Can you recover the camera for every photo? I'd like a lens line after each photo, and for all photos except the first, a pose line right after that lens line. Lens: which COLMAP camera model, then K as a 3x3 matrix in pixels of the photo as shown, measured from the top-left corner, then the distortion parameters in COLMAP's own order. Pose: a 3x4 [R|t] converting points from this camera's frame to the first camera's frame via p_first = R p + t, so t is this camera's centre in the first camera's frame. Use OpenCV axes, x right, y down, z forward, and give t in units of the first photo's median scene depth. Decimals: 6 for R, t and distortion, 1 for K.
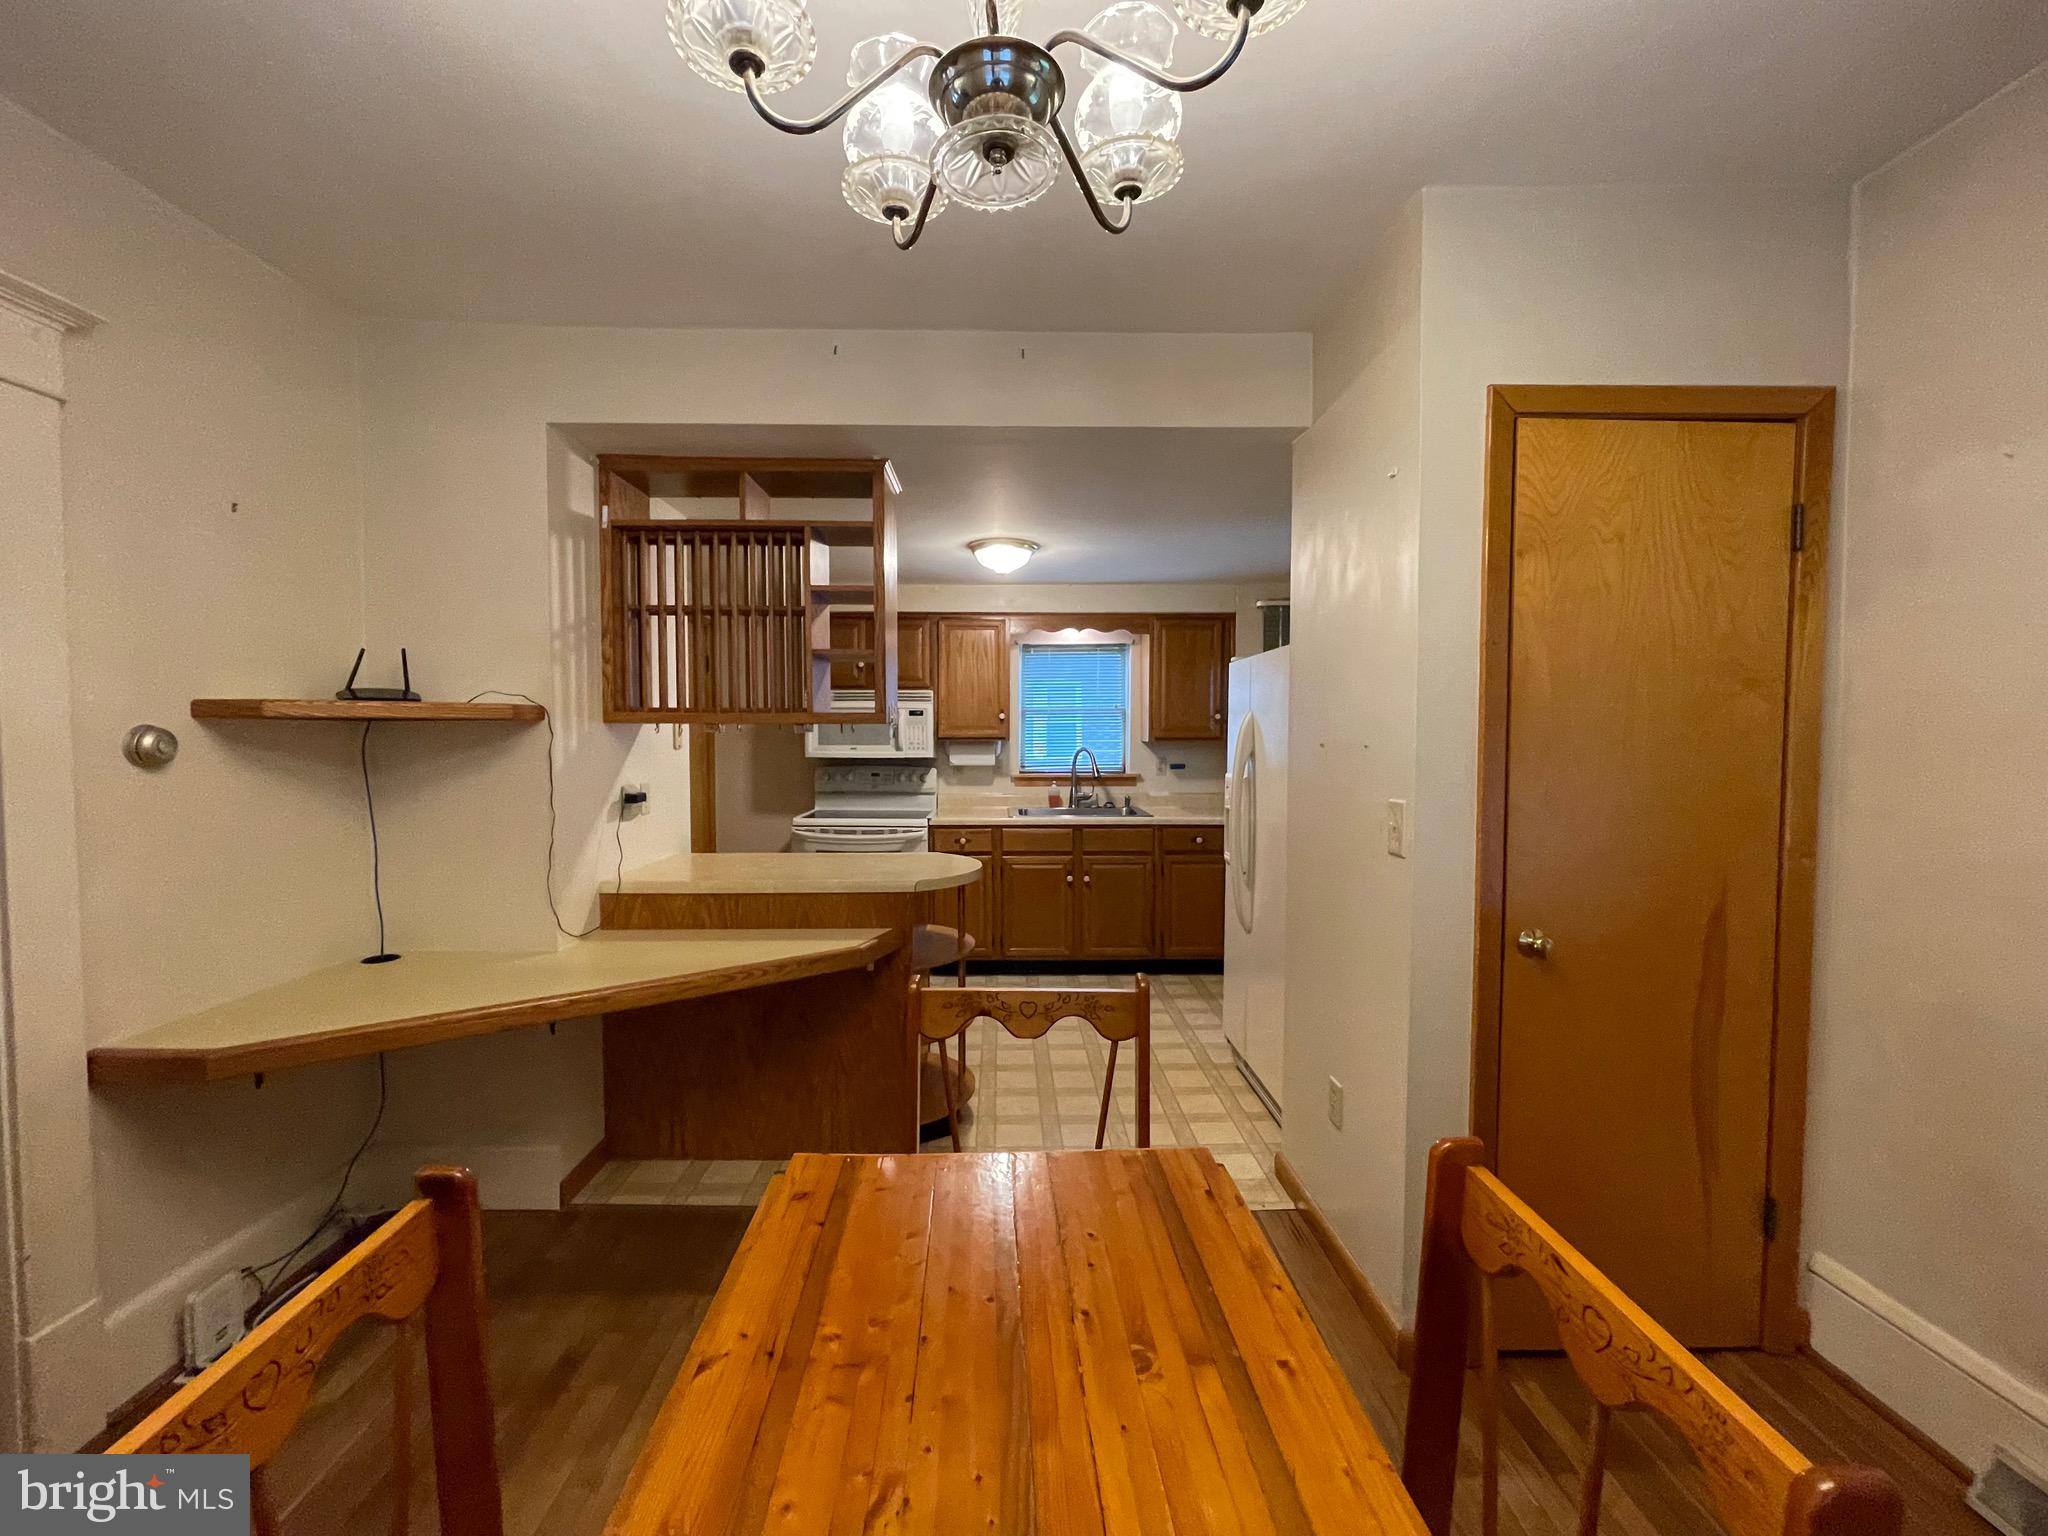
lens RADIAL K [[822.1, 0, 1015.7], [0, 822.1, 756.3], [0, 0, 1]] dist [-0.000301, -0.000557]
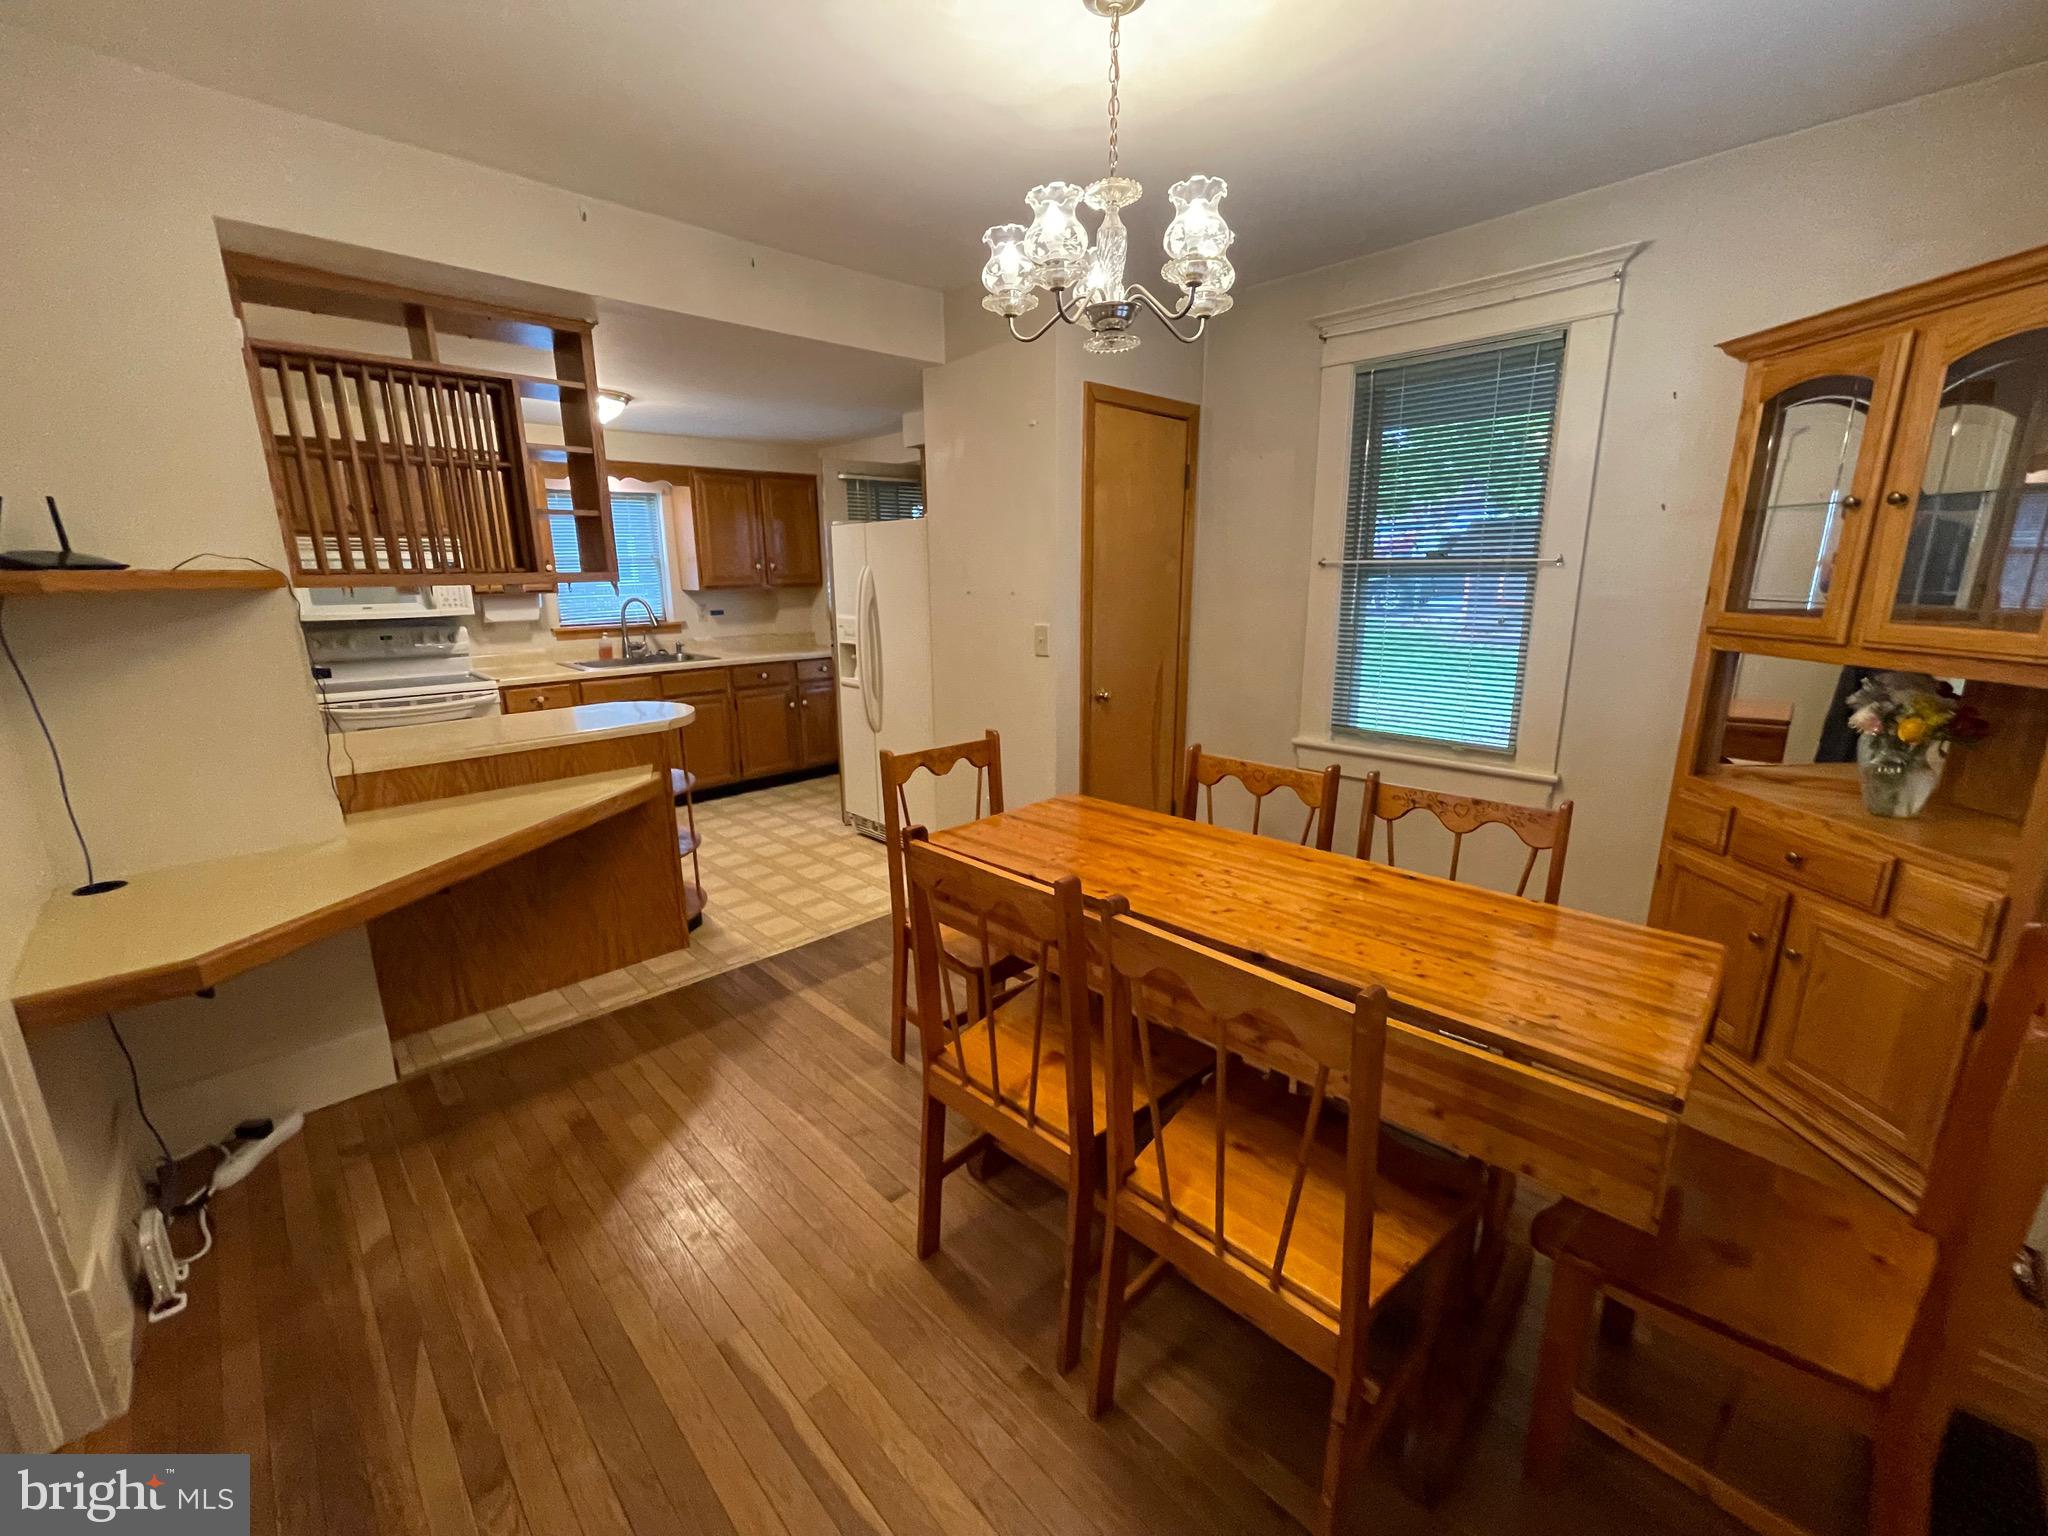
lens RADIAL K [[822.1, 0, 1015.7], [0, 822.1, 756.3], [0, 0, 1]] dist [-0.000301, -0.000557]
pose [[0.731387, -0.160325, 0.662849, -0.516984], [0.031988, 0.978968, 0.201491, -0.015906], [-0.681212, -0.126165, 0.721132, -0.165856]]
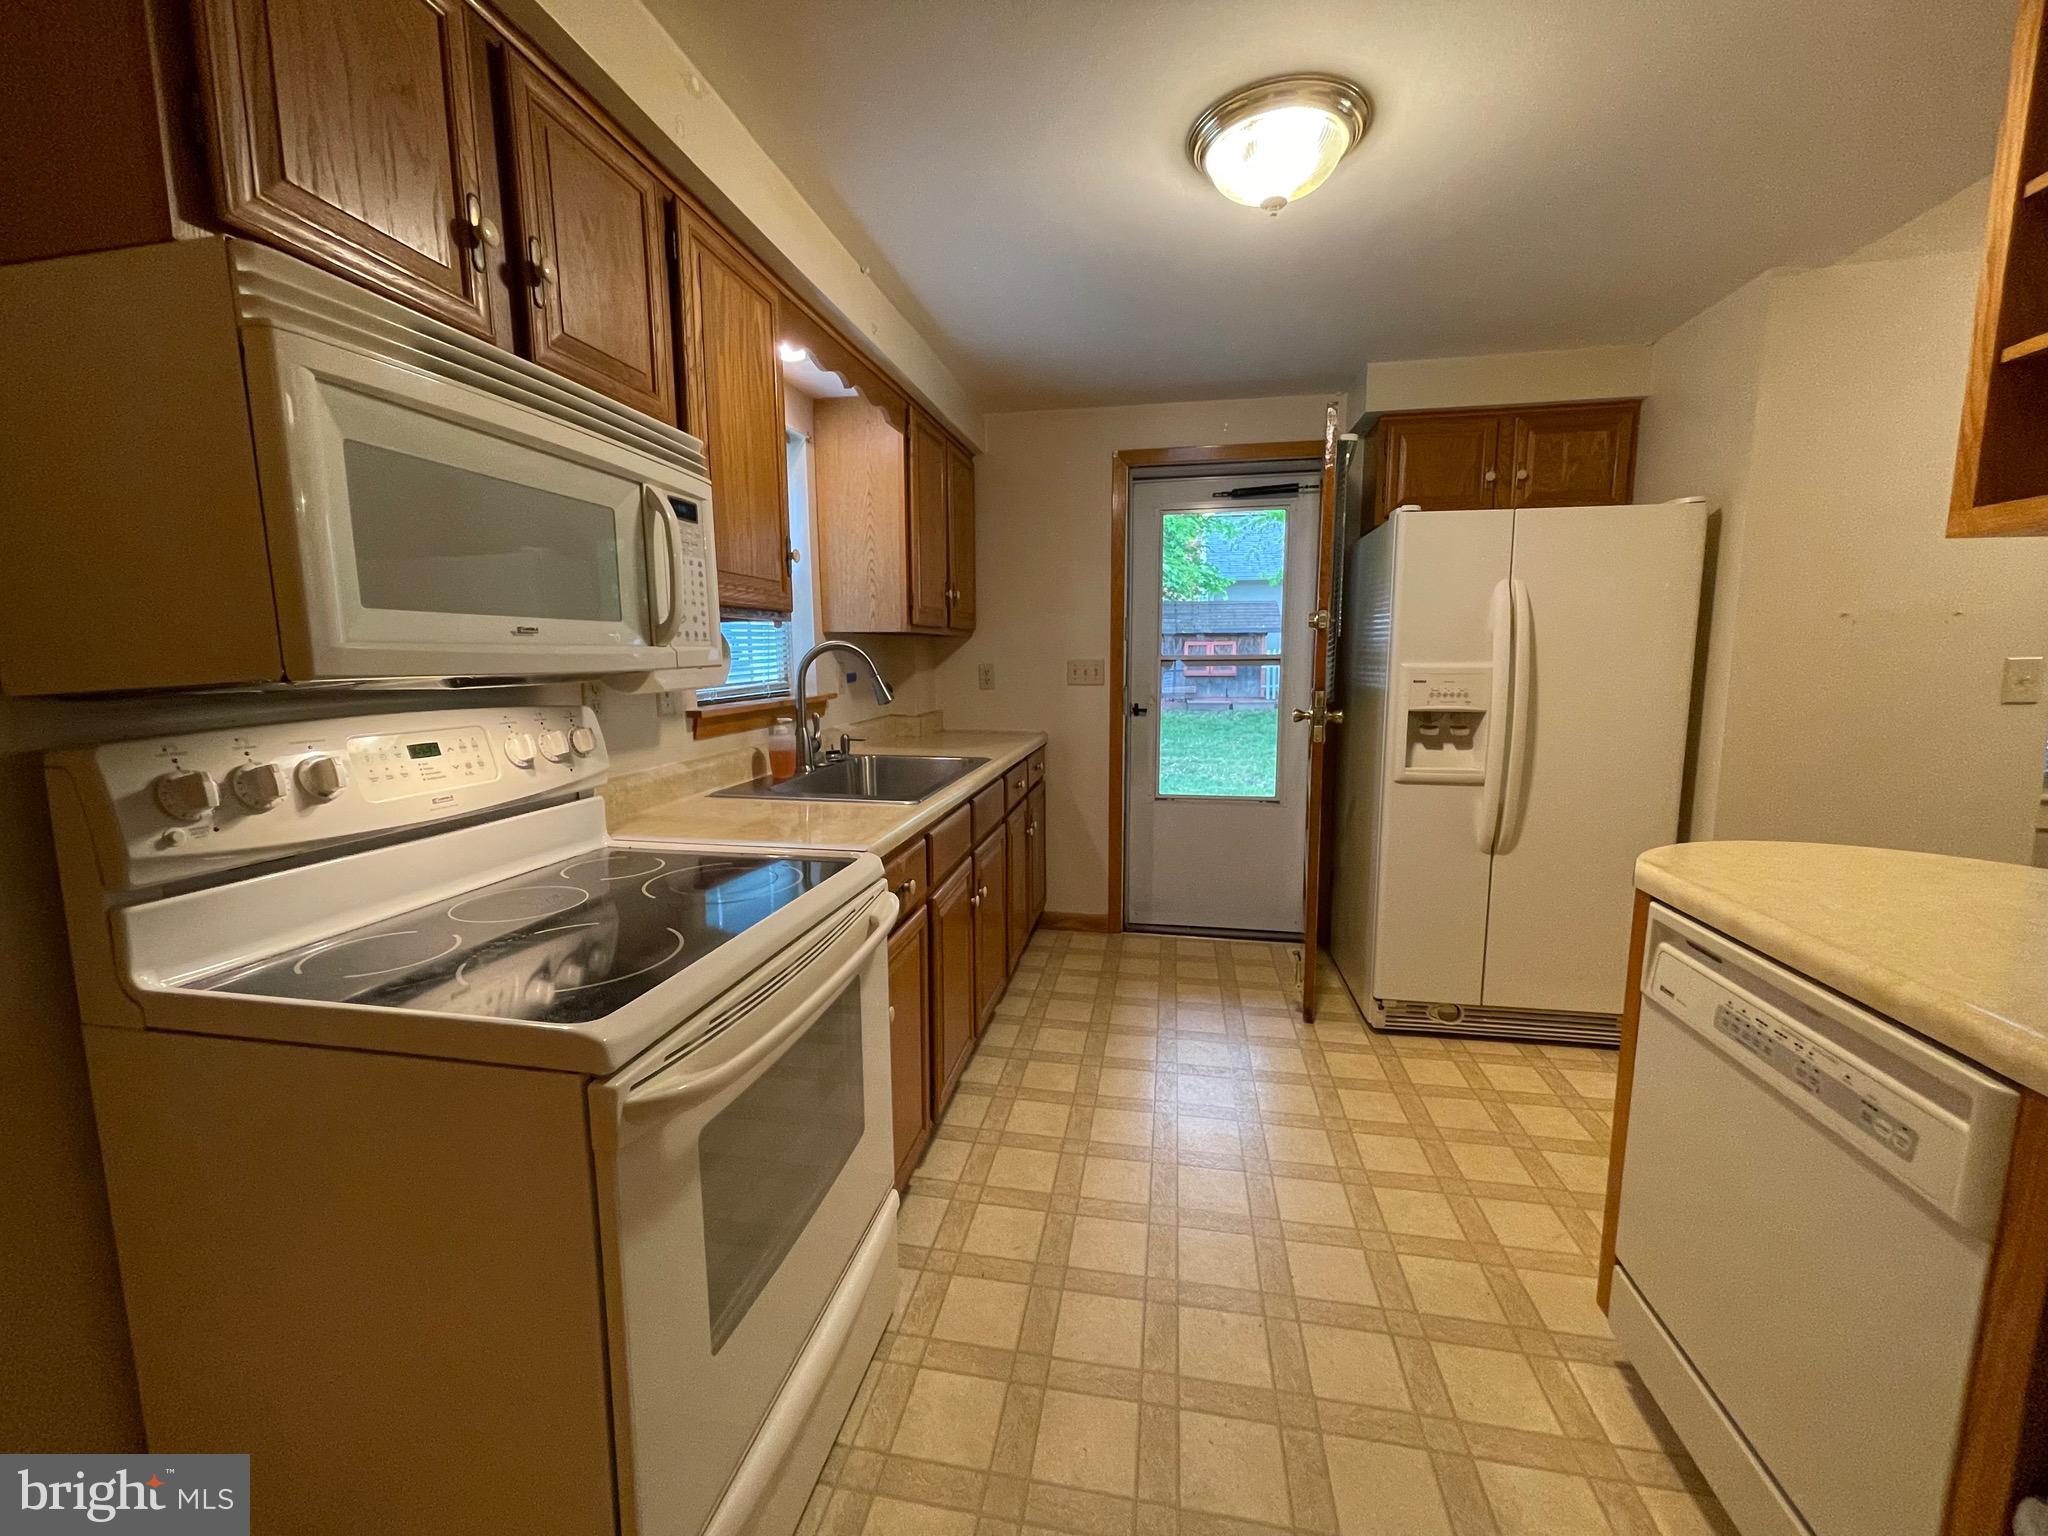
lens RADIAL K [[822.1, 0, 1015.7], [0, 822.1, 756.3], [0, 0, 1]] dist [-0.000301, -0.000557]
pose [[0.207398, -0.126636, 0.970025, -0.673325], [0.031773, 0.991935, 0.122703, 0.001083], [-0.977741, 0.005372, 0.209749, 1.459463]]
